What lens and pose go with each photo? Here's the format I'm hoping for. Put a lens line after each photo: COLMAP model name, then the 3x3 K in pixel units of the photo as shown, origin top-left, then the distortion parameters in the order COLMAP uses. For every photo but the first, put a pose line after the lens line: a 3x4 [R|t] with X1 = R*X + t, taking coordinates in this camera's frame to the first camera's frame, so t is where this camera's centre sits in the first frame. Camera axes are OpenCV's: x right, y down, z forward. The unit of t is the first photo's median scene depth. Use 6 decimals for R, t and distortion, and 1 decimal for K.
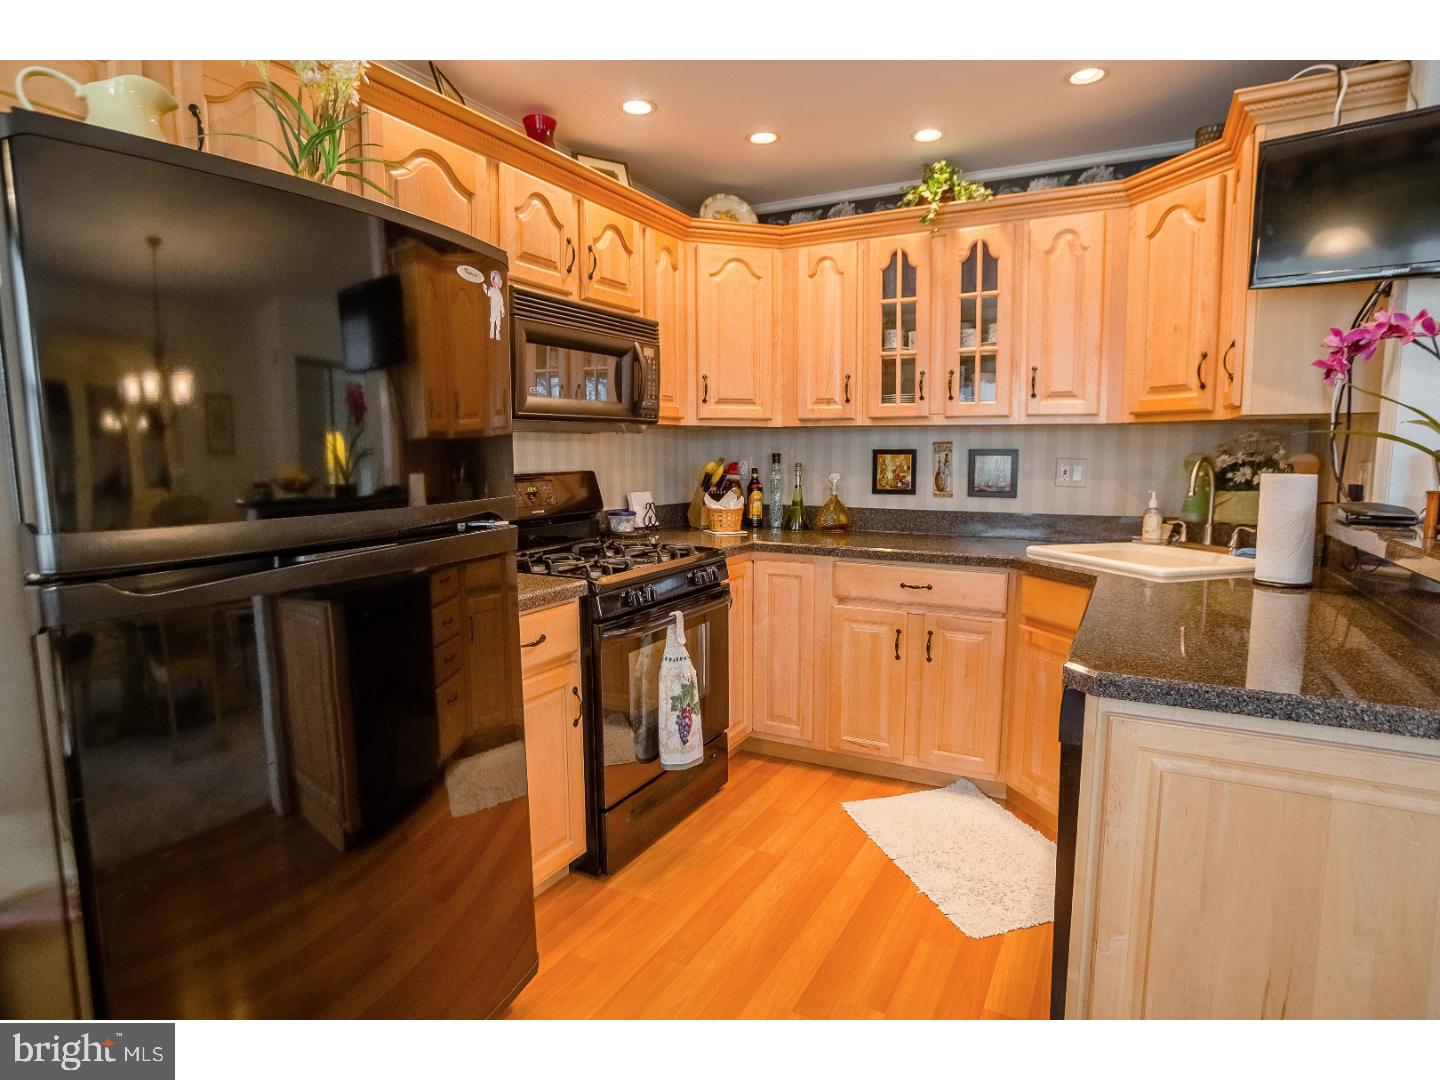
lens RADIAL K [[773.2, 0, 720.0], [0, 773.2, 540.0], [0, 0, 1]] dist [-0.094673, 0.048528]
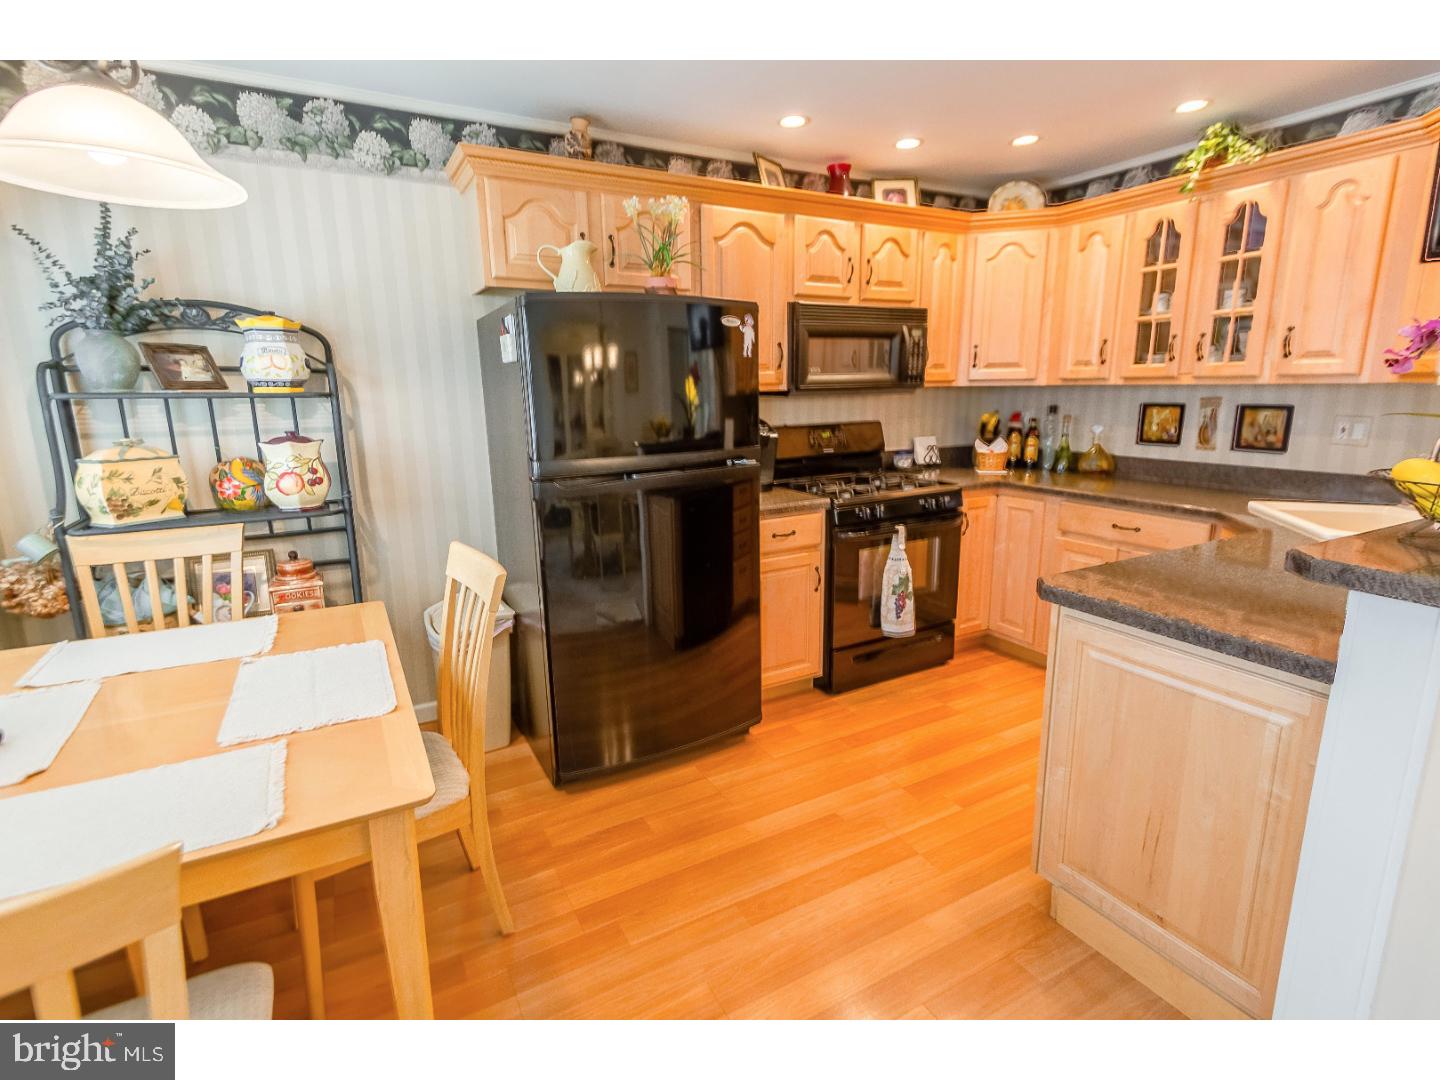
lens RADIAL K [[686.1, 0, 720.0], [0, 686.1, 540.0], [0, 0, 1]] dist [0.002381, -0.000173]
pose [[0.842117, 0.109492, -0.528063, 0.275561], [-0.049261, 0.990697, 0.126859, -0.022180], [0.537040, -0.080817, 0.839677, -0.203464]]
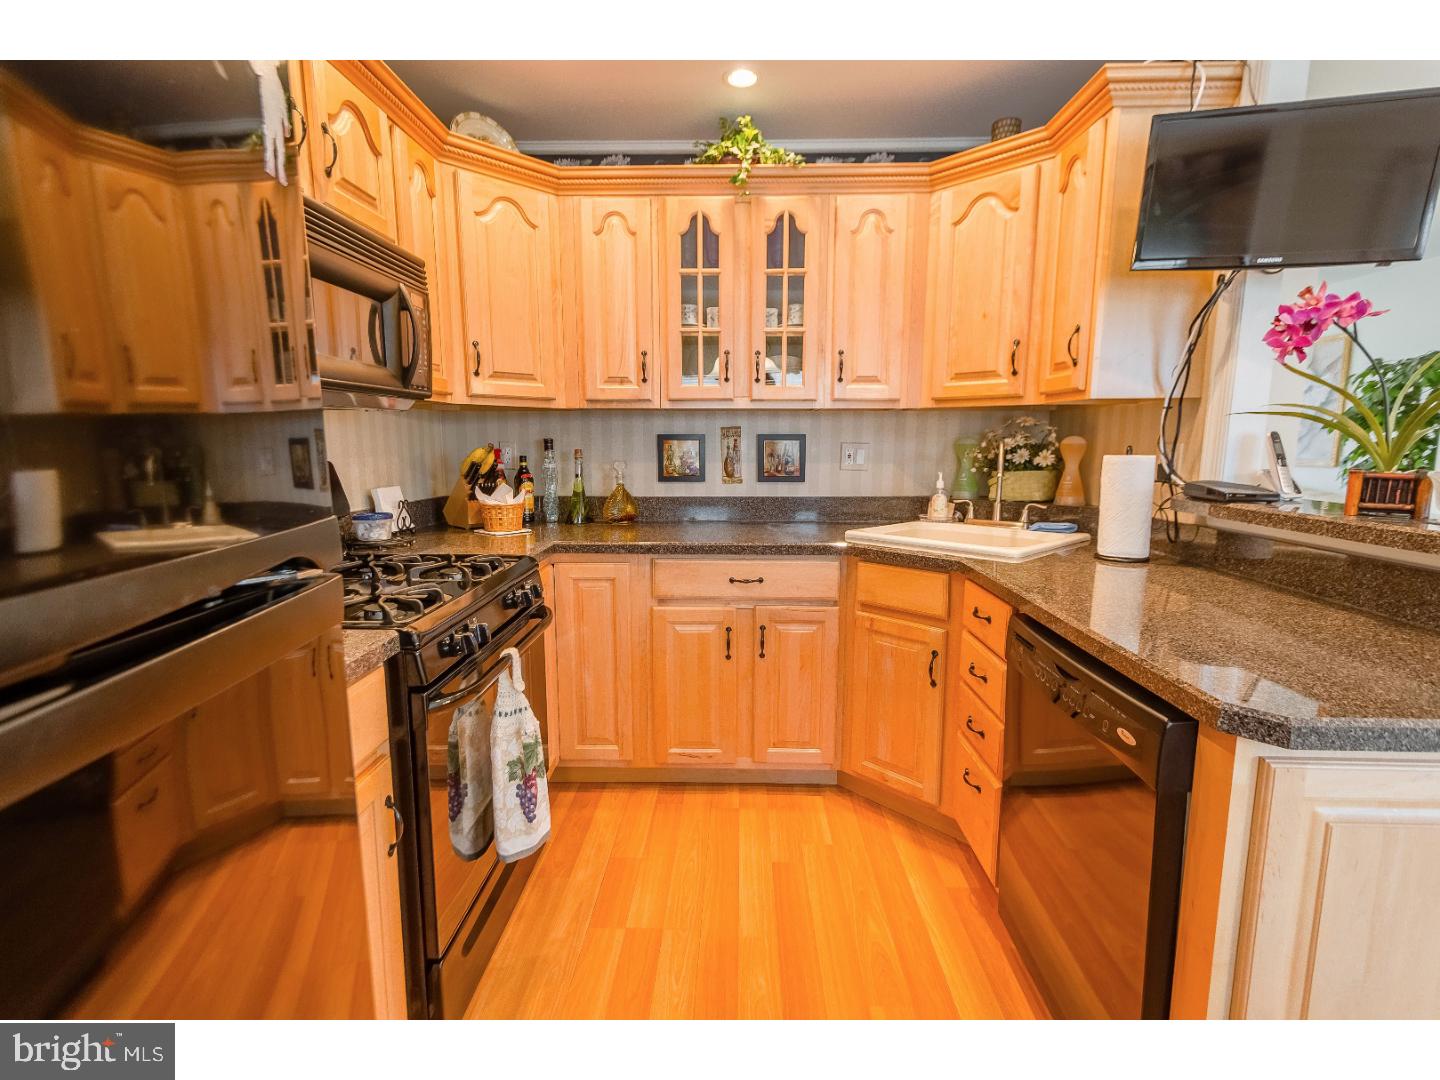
lens RADIAL K [[673.5, 0, 724.9], [0, 673.5, 536.1], [0, 0, 1]] dist [0.018738, -0.005794]
pose [[0.889957, -0.062863, 0.451691, -0.131081], [0.049580, 0.997920, 0.041197, -0.027740], [-0.453341, -0.014269, 0.891223, 0.263674]]
